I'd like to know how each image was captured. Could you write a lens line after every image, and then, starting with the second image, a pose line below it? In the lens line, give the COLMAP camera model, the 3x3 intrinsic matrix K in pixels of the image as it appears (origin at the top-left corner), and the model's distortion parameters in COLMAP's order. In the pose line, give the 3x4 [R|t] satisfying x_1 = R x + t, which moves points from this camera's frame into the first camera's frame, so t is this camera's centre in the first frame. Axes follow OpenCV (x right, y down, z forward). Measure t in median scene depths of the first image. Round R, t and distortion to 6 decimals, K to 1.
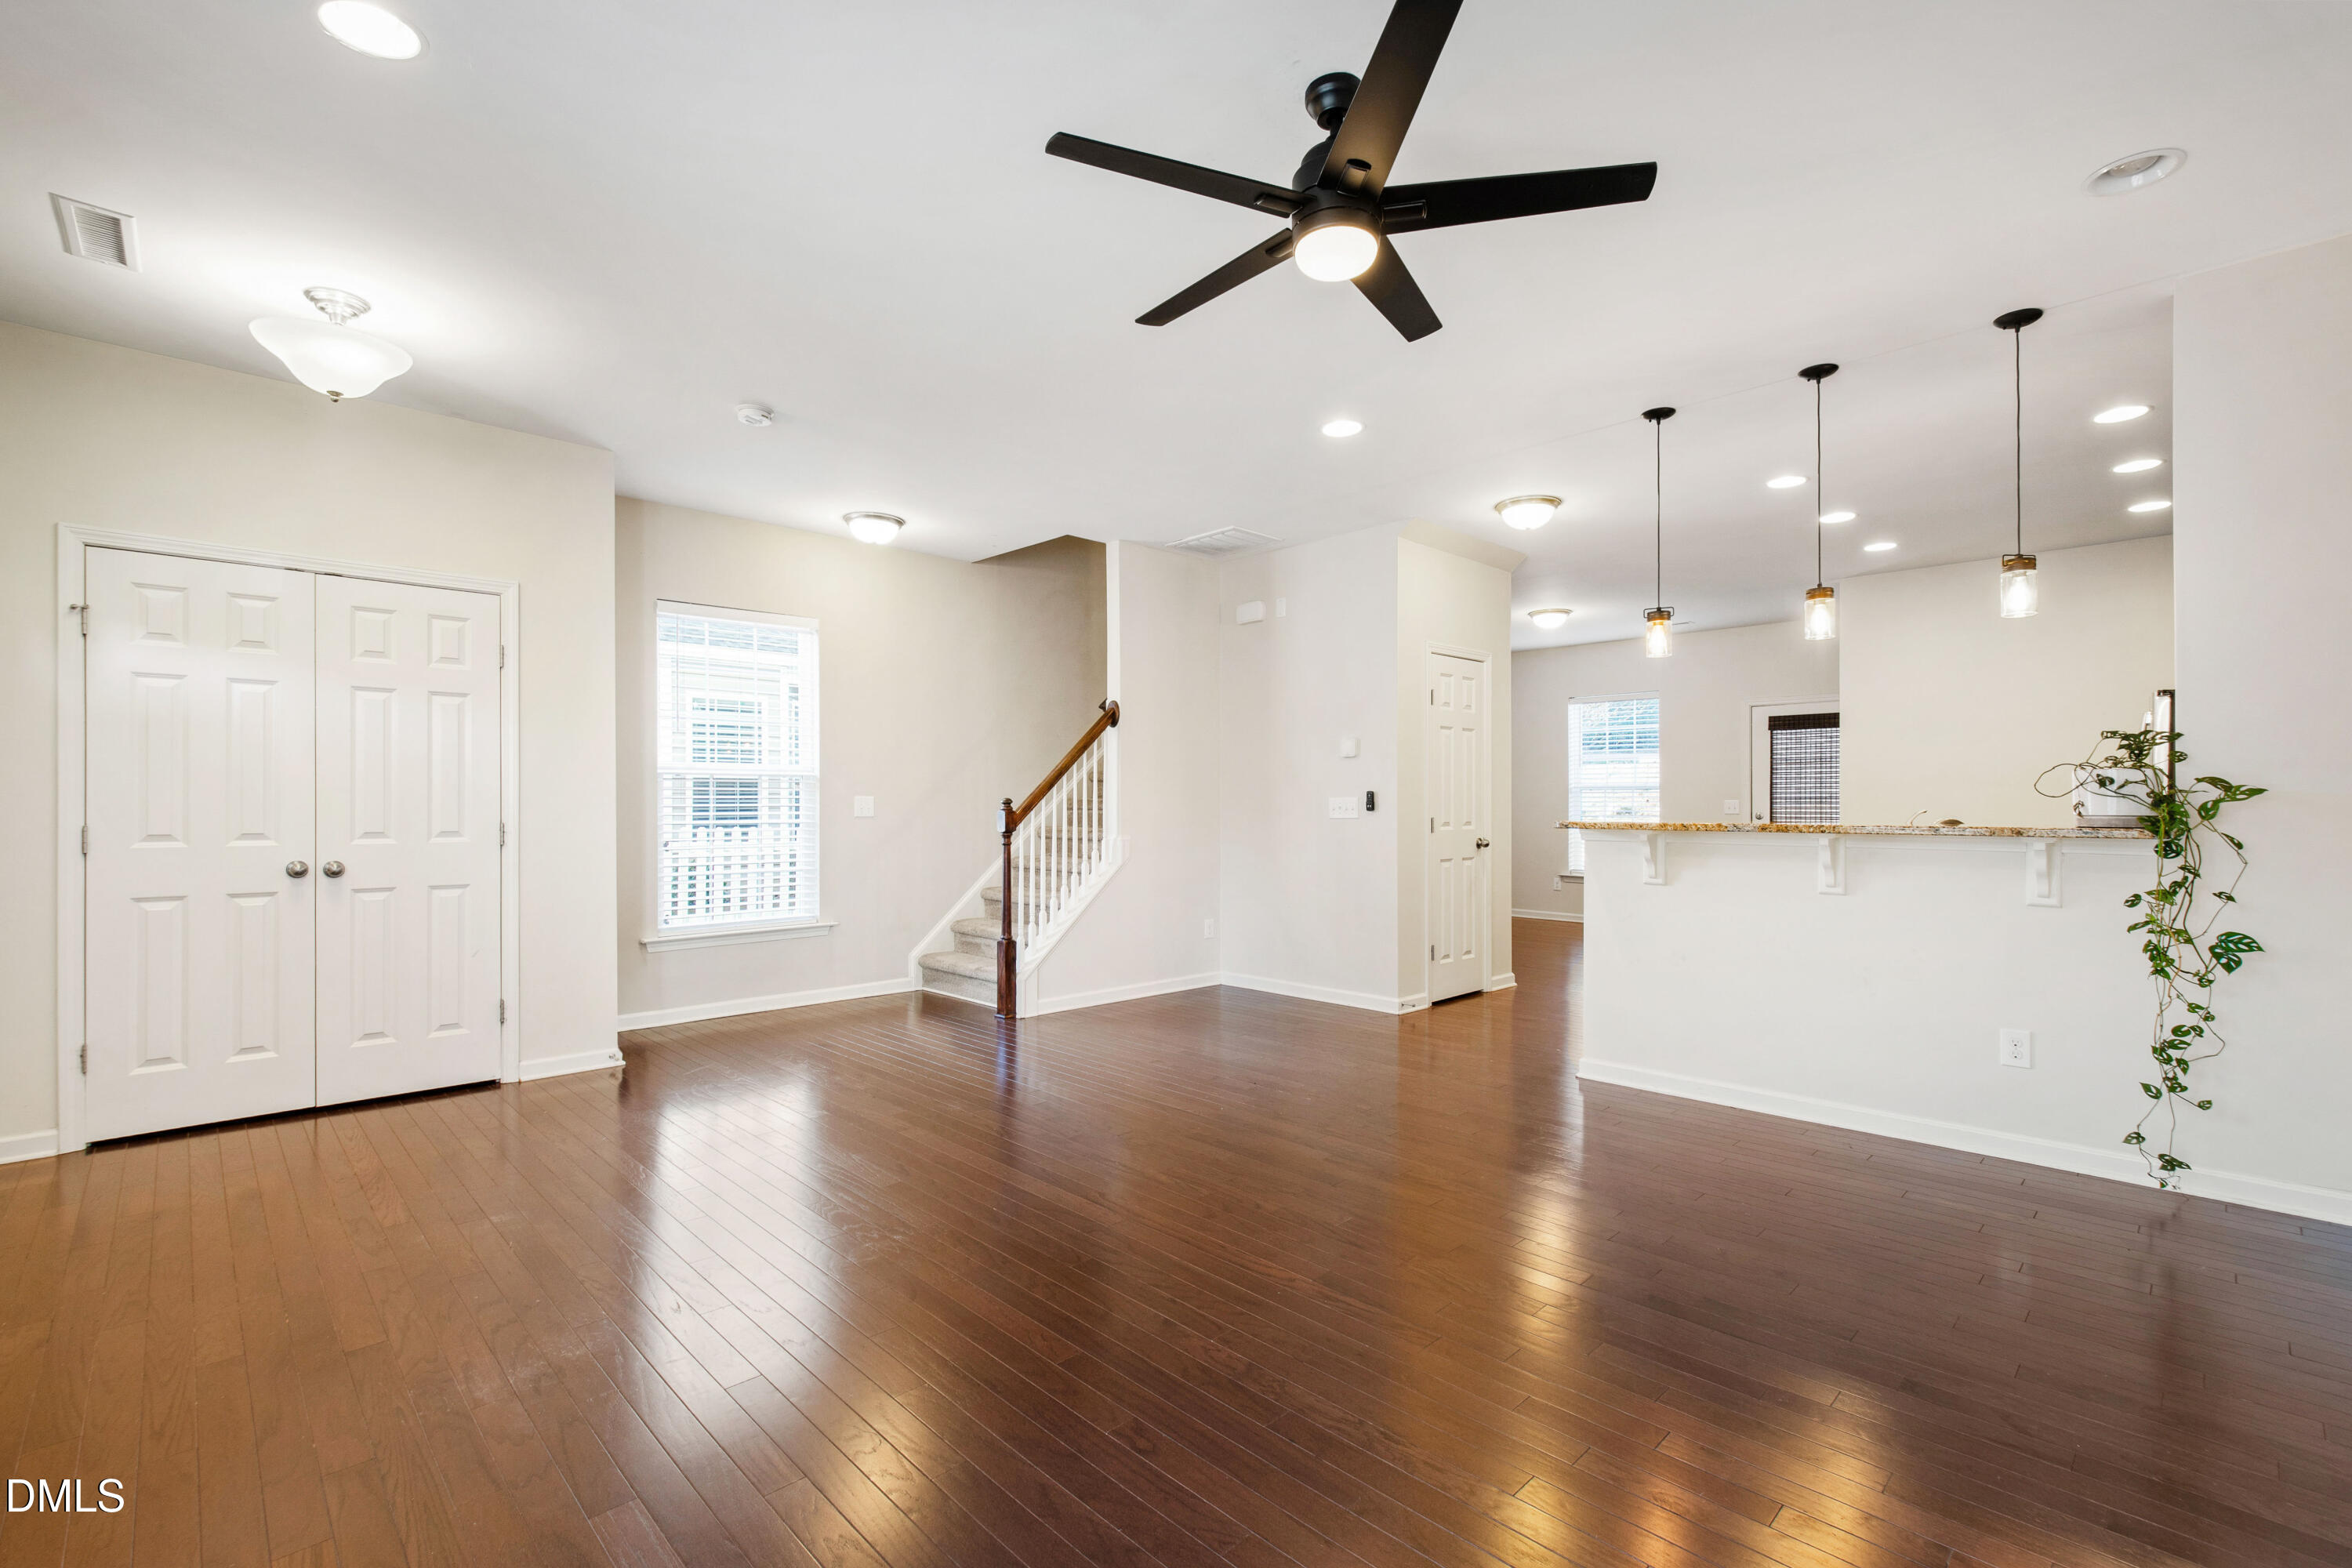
lens RADIAL K [[1050.1, 0, 1152.3], [0, 1050.1, 806.2], [0, 0, 1]] dist [0.002340, -0.001538]
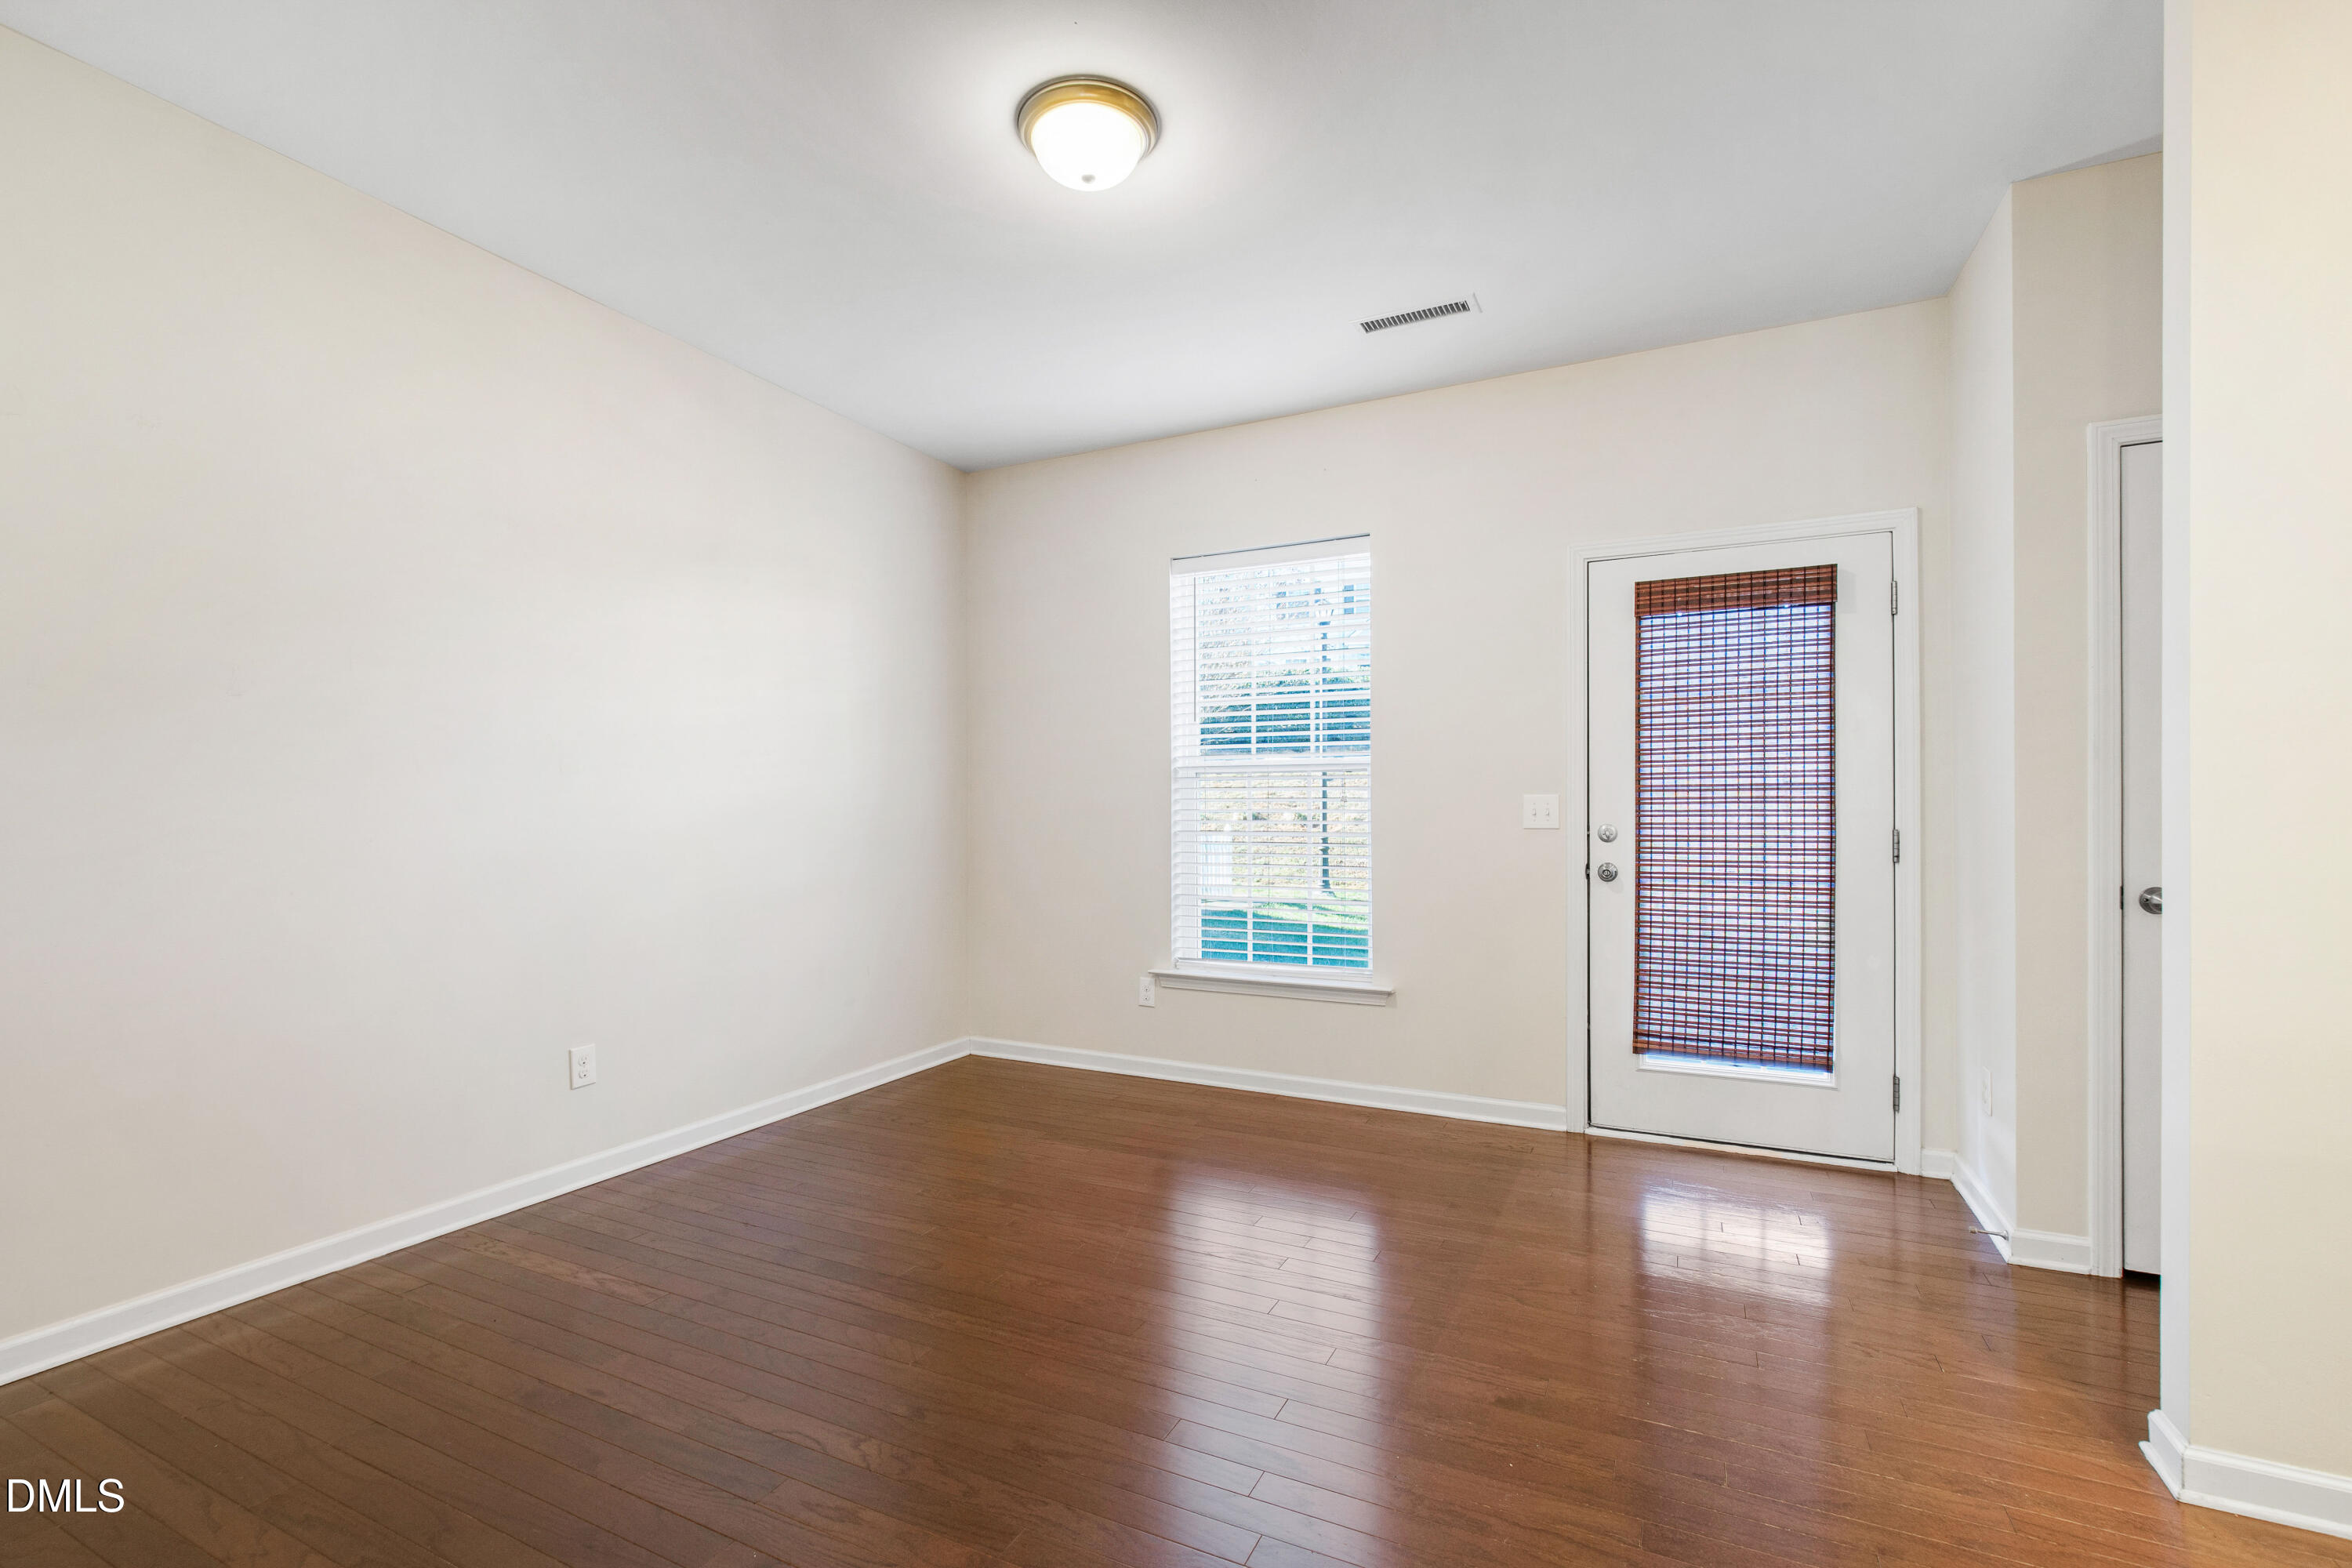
lens RADIAL K [[1050.1, 0, 1146.7], [0, 1050.1, 807.8], [0, 0, 1]] dist [0.002340, -0.001538]
pose [[0.943653, -0.001412, 0.330933, 0.547597], [0.002870, 0.999988, -0.003915, 0.001266], [-0.330923, 0.004644, 0.943646, 1.337238]]
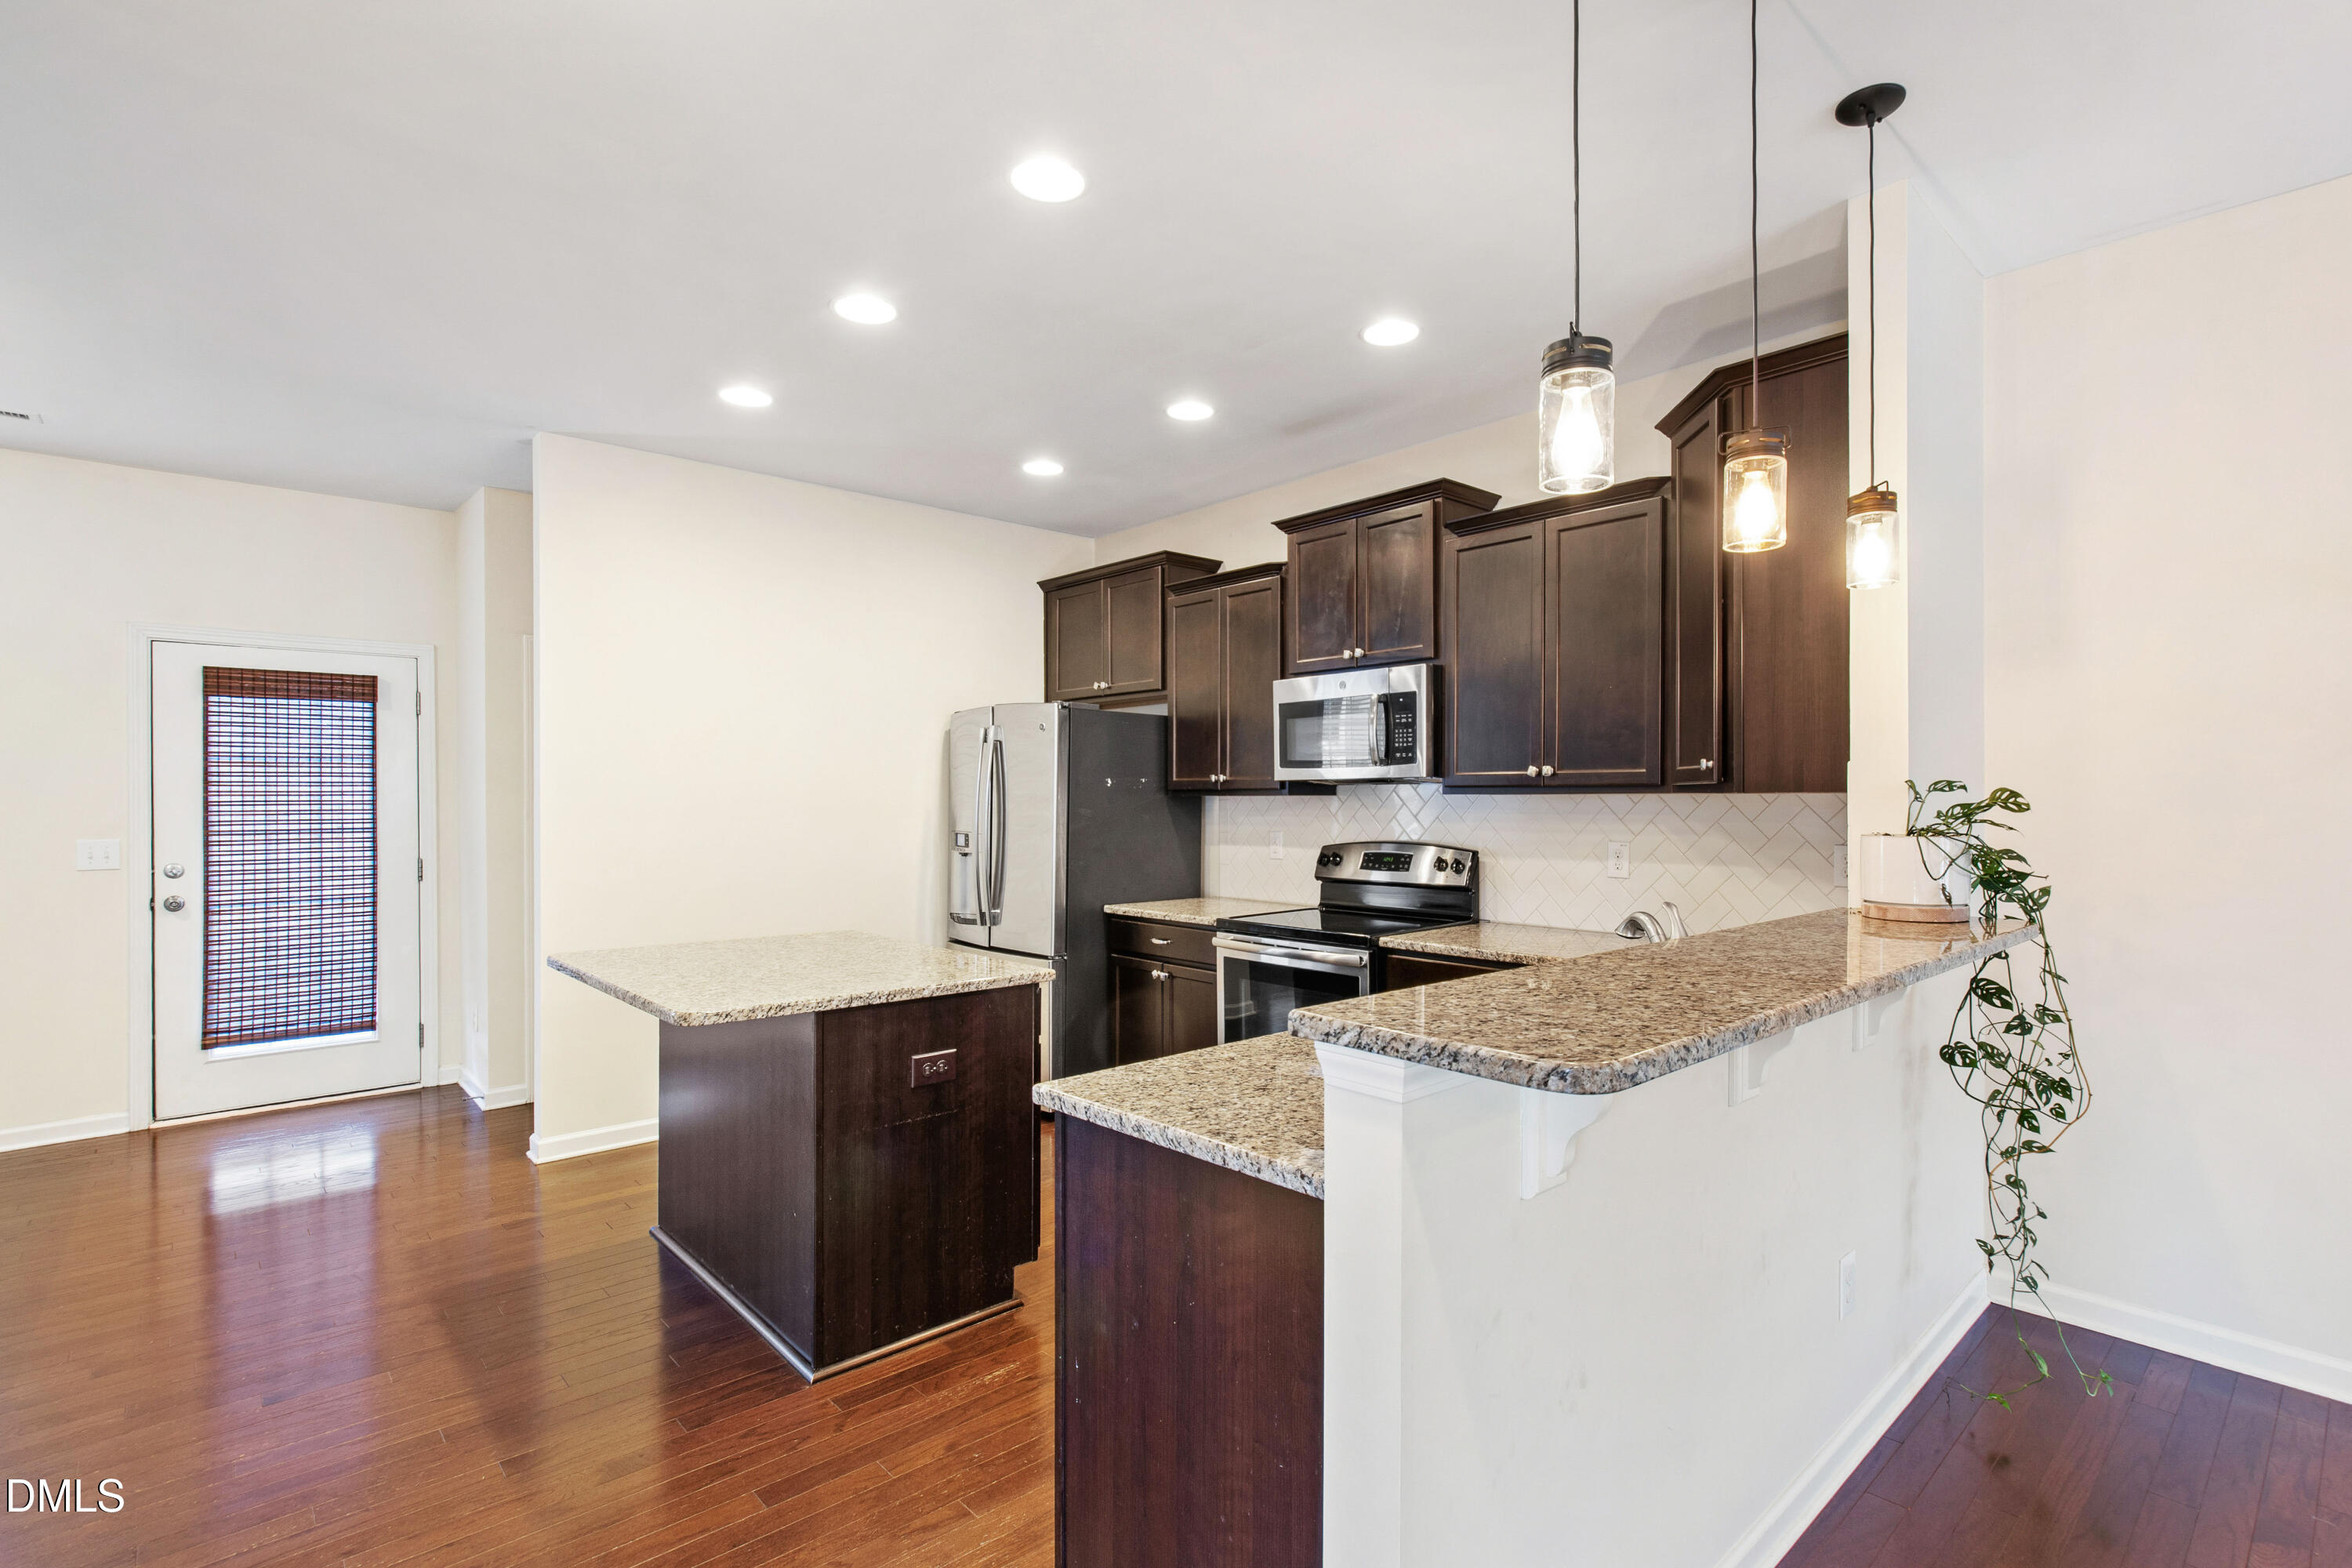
lens RADIAL K [[1091.4, 0, 1261.2], [0, 1091.4, 803.4], [0, 0, 1]] dist [-0.010539, 0.000954]
pose [[-0.023292, -0.004527, 0.999718, 0.142758], [0.005202, 0.999976, 0.004649, -0.041877], [-0.999715, 0.005309, -0.023268, 1.013724]]
